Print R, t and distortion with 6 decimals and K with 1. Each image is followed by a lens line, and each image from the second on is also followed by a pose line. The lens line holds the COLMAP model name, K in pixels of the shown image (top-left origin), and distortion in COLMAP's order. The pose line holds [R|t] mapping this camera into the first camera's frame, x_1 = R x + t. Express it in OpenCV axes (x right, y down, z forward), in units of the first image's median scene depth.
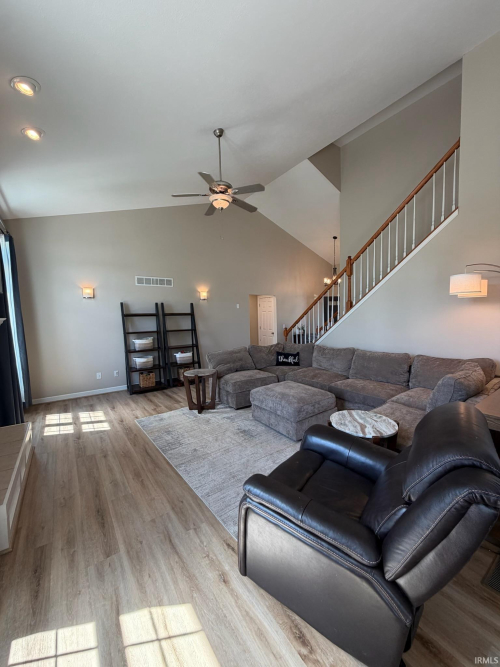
lens RADIAL K [[263.3, 0, 249.1], [0, 263.3, 336.0], [0, 0, 1]] dist [0.001270, 0.000332]
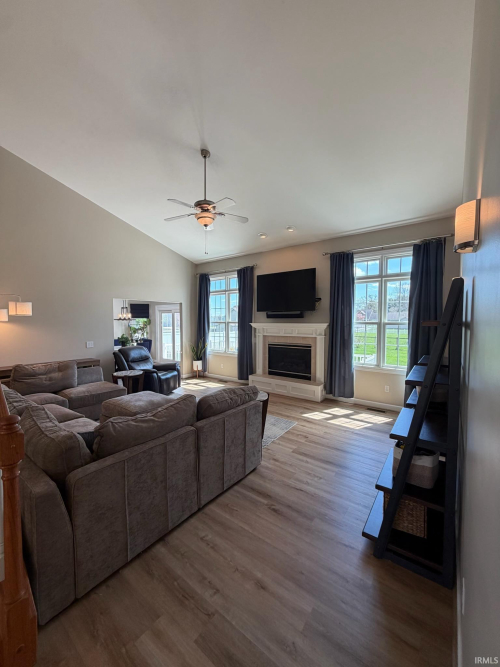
lens RADIAL K [[263.3, 0, 251.3], [0, 263.3, 333.4], [0, 0, 1]] dist [0.001270, 0.000332]
pose [[-0.954991, 0.036993, -0.294321, 0.045220], [-0.000542, 0.991974, 0.126437, -0.188133], [0.296636, 0.120906, -0.947306, 2.123005]]
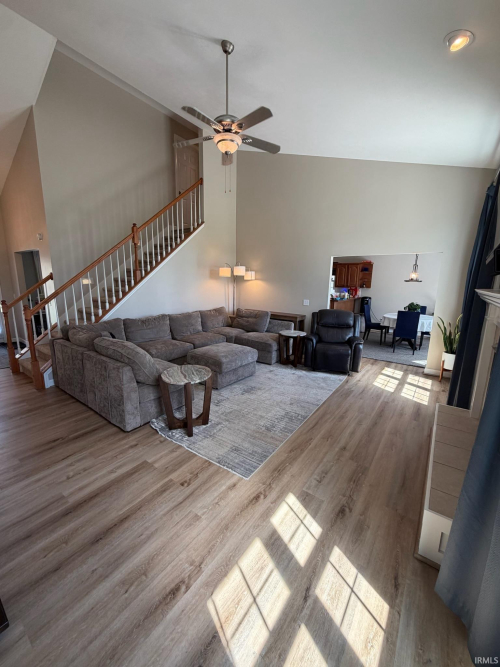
lens RADIAL K [[263.3, 0, 249.9], [0, 263.3, 332.2], [0, 0, 1]] dist [0.001270, 0.000332]
pose [[-0.307287, -0.167760, 0.936713, -1.000704], [0.062246, 0.978687, 0.195697, -0.097245], [-0.949579, 0.118441, -0.290296, 1.246706]]
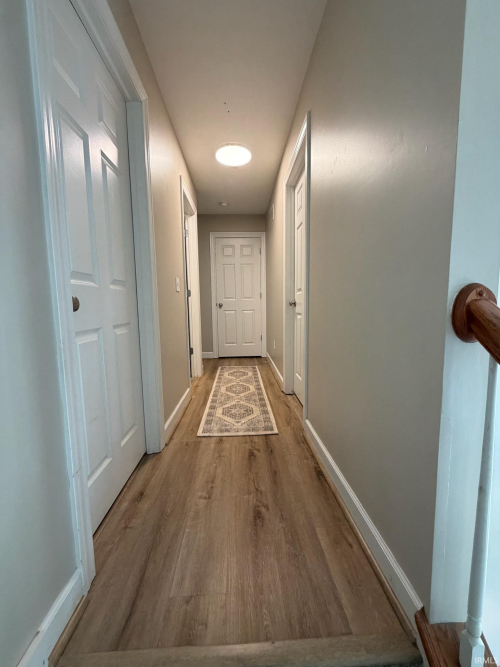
lens RADIAL K [[263.3, 0, 249.4], [0, 263.3, 333.2], [0, 0, 1]] dist [0.001270, 0.000332]
pose [[-0.835662, -0.024361, 0.548704, -0.361547], [0.070527, 0.985986, 0.151186, 0.121601], [-0.544698, 0.165038, -0.822233, 0.601453]]
